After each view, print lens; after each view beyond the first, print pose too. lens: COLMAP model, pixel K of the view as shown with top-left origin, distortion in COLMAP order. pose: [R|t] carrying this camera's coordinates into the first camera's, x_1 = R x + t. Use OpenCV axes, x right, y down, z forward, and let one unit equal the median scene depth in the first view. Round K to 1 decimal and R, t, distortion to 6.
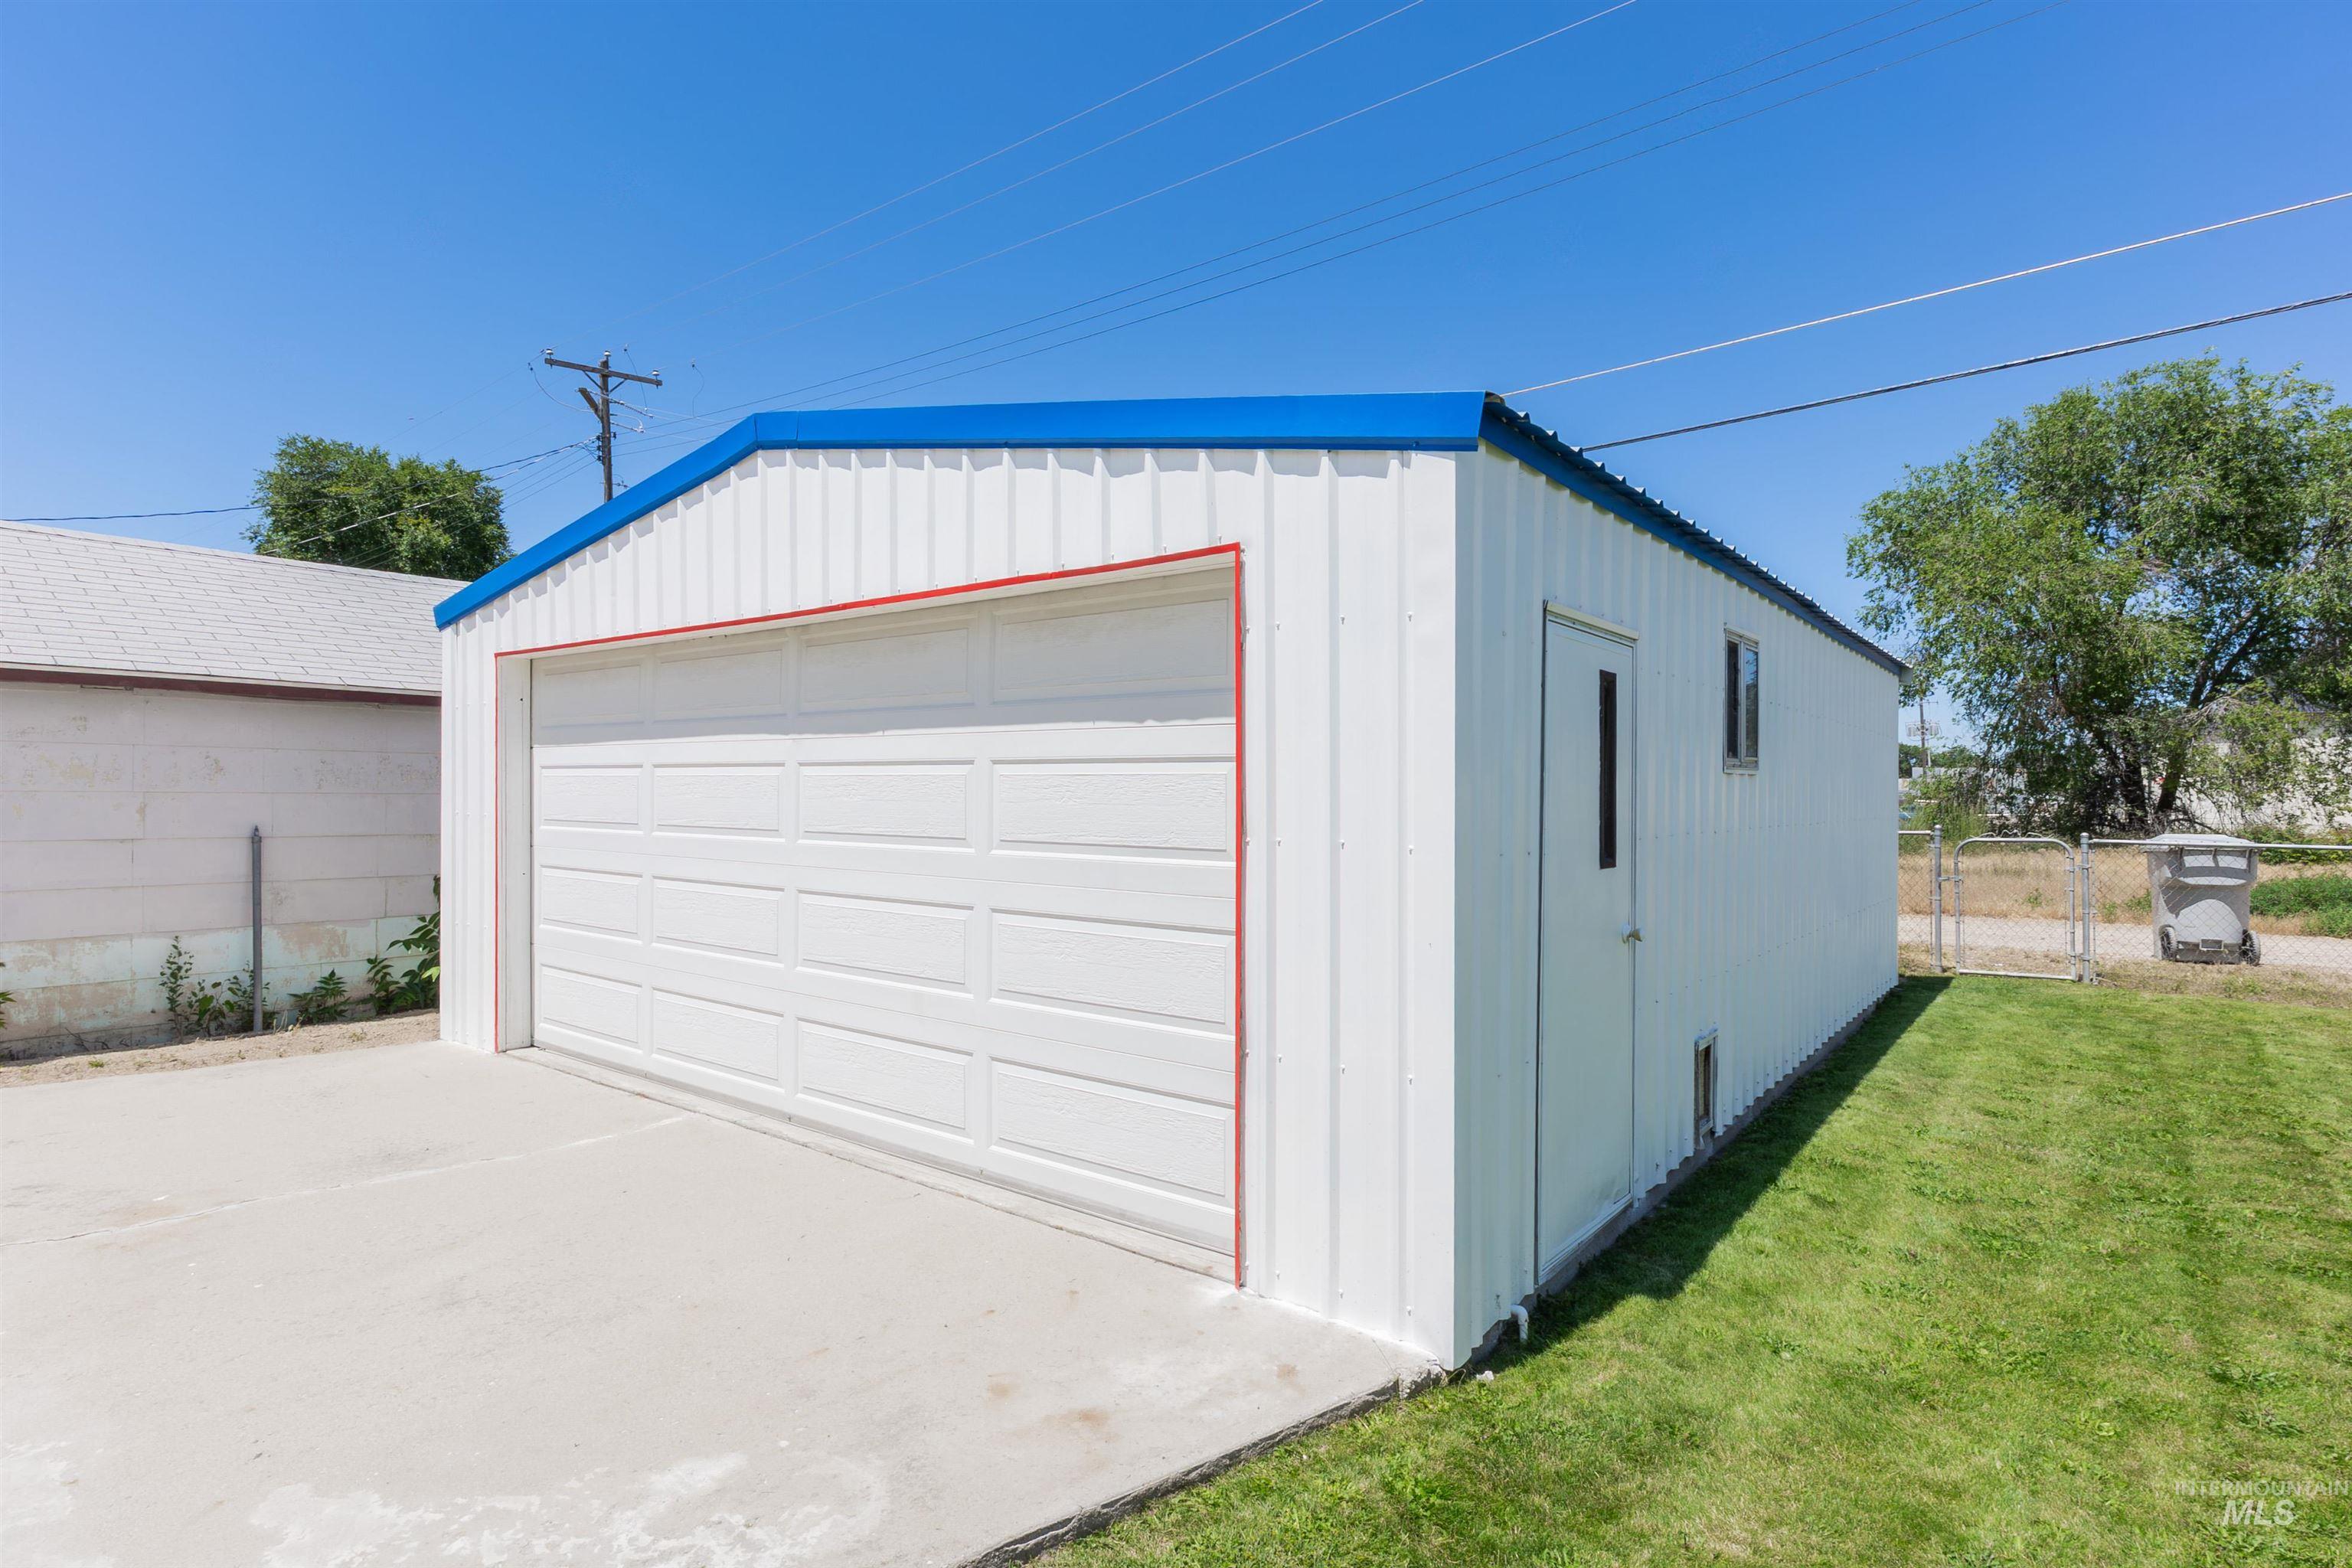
lens RADIAL K [[1184.5, 0, 1186.1], [0, 1184.5, 794.6], [0, 0, 1]] dist [-0.003849, -0.000148]
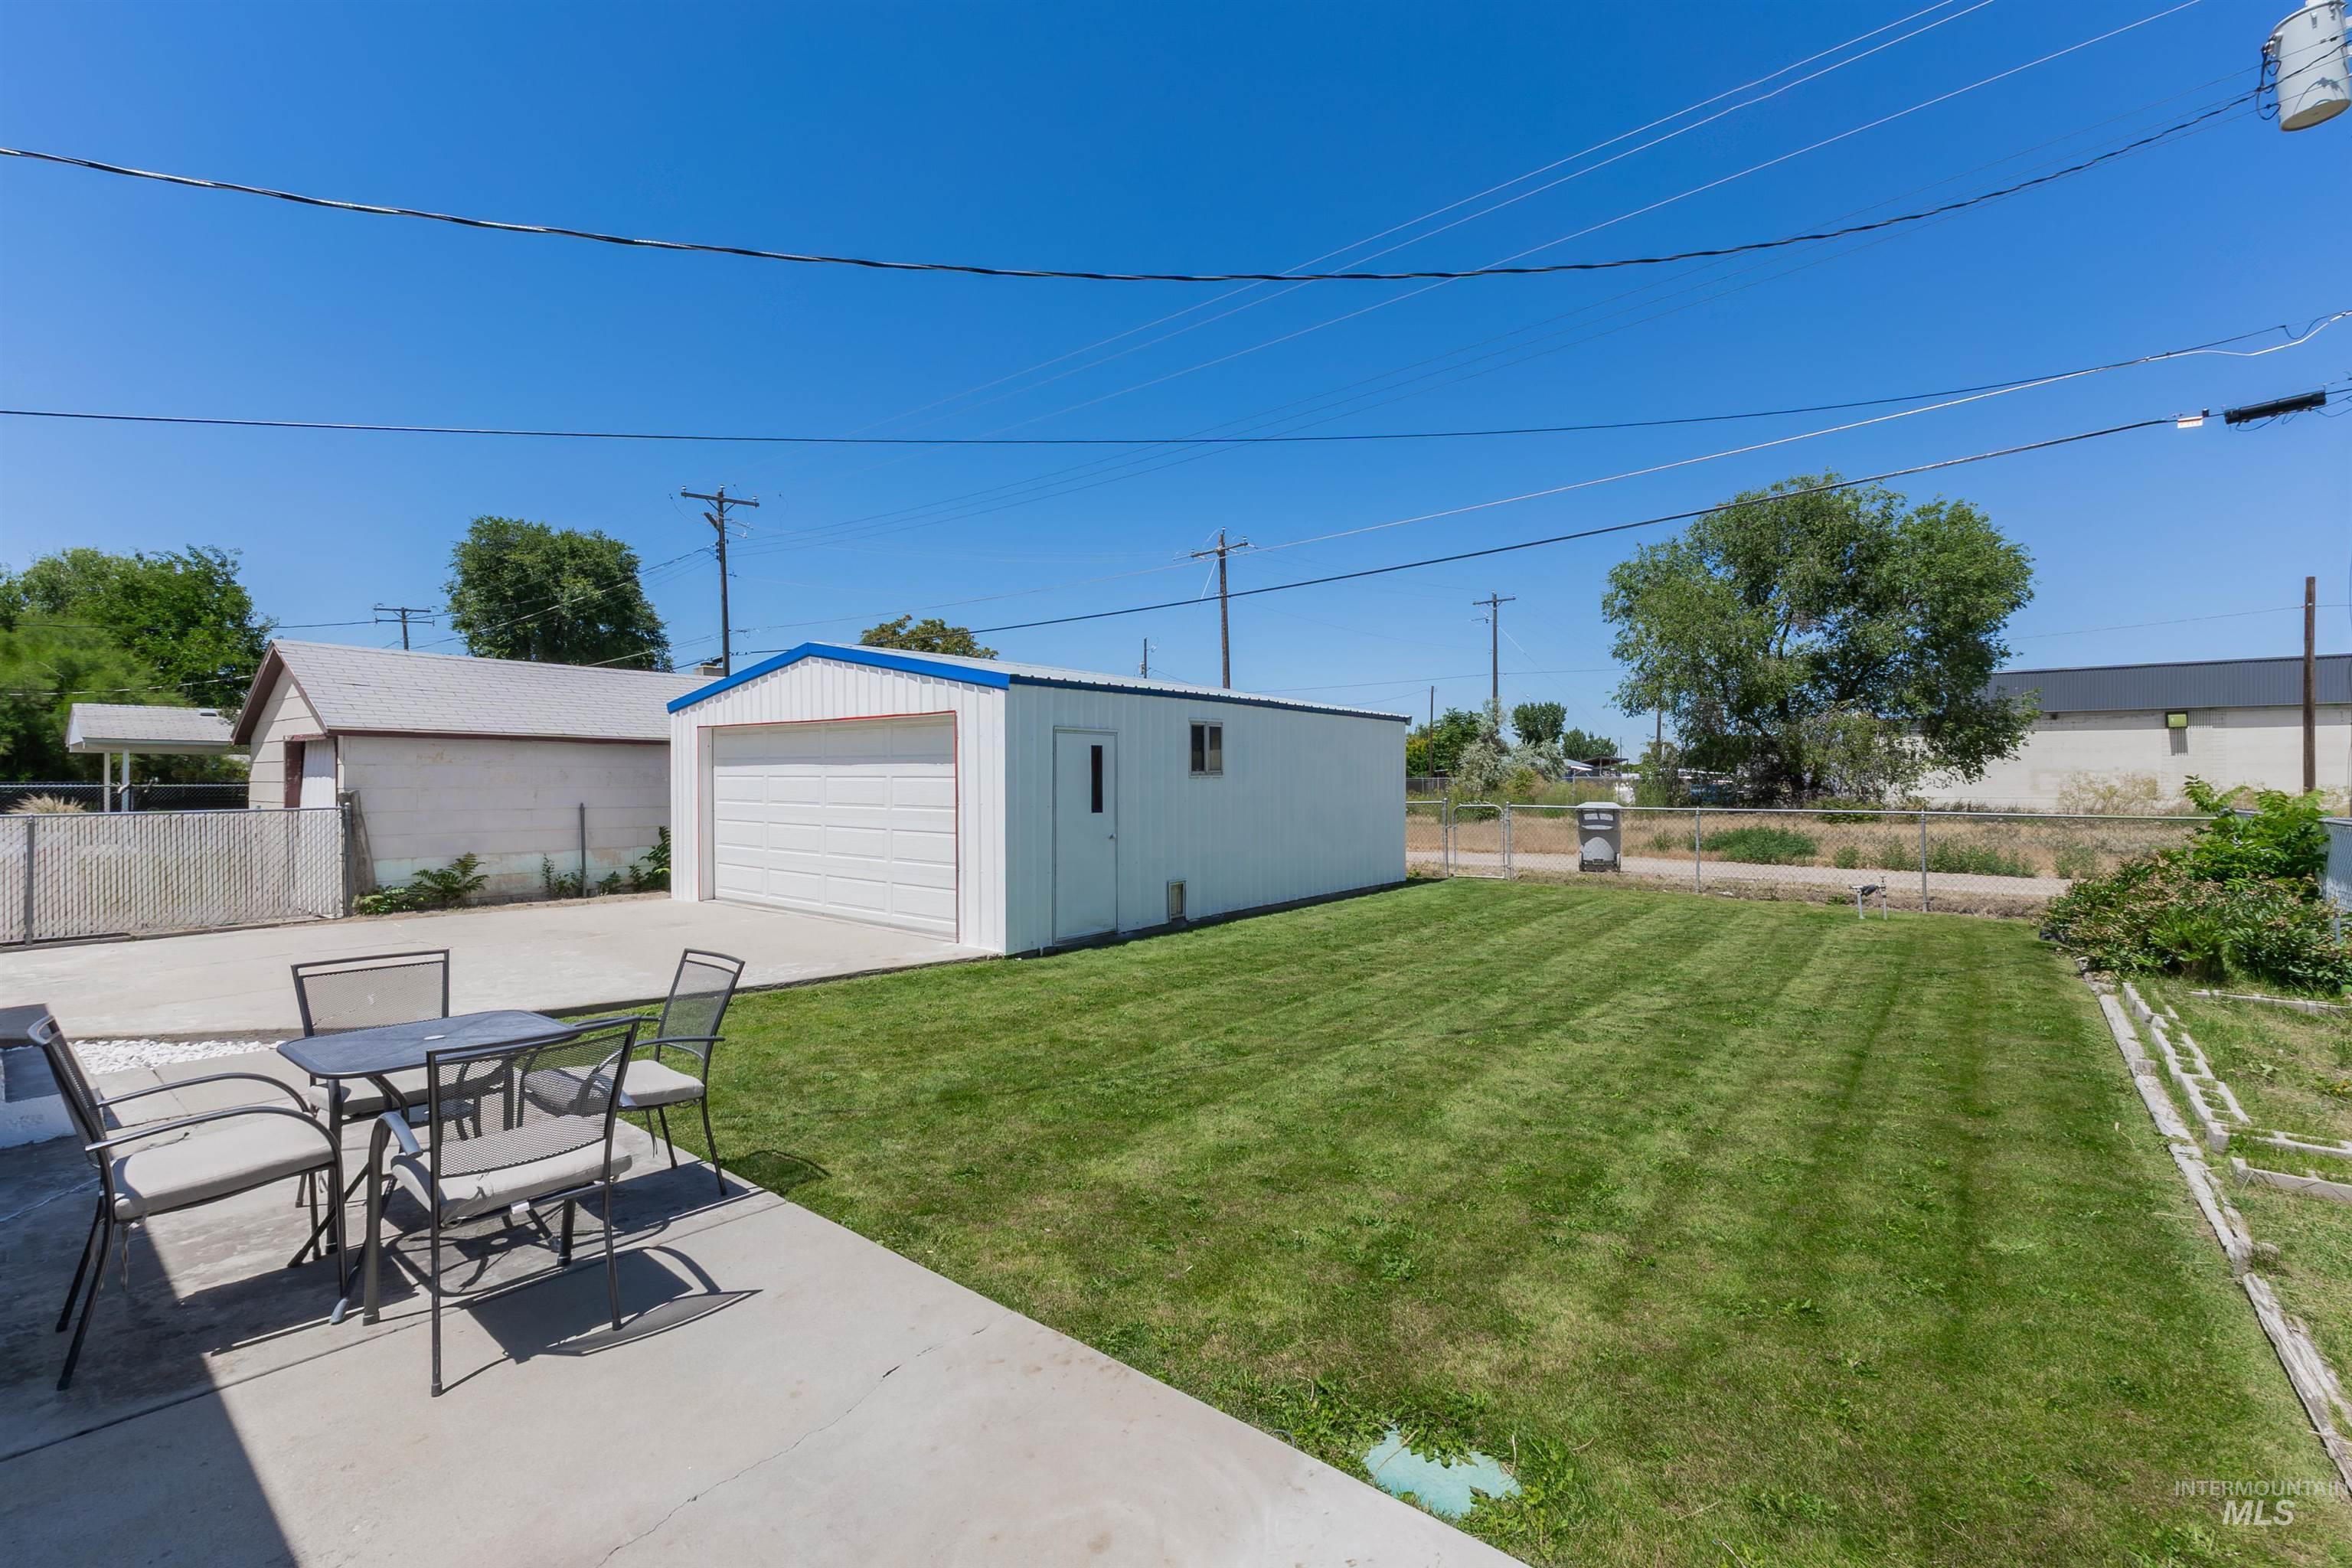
lens RADIAL K [[989.4, 0, 1181.9], [0, 989.4, 773.9], [0, 0, 1]] dist [0.003365, 0.000297]
pose [[0.999943, -0.006024, -0.008845, 0.229432], [0.005988, 0.999974, -0.004039, -0.008469], [0.008869, 0.003986, 0.999953, -0.563850]]
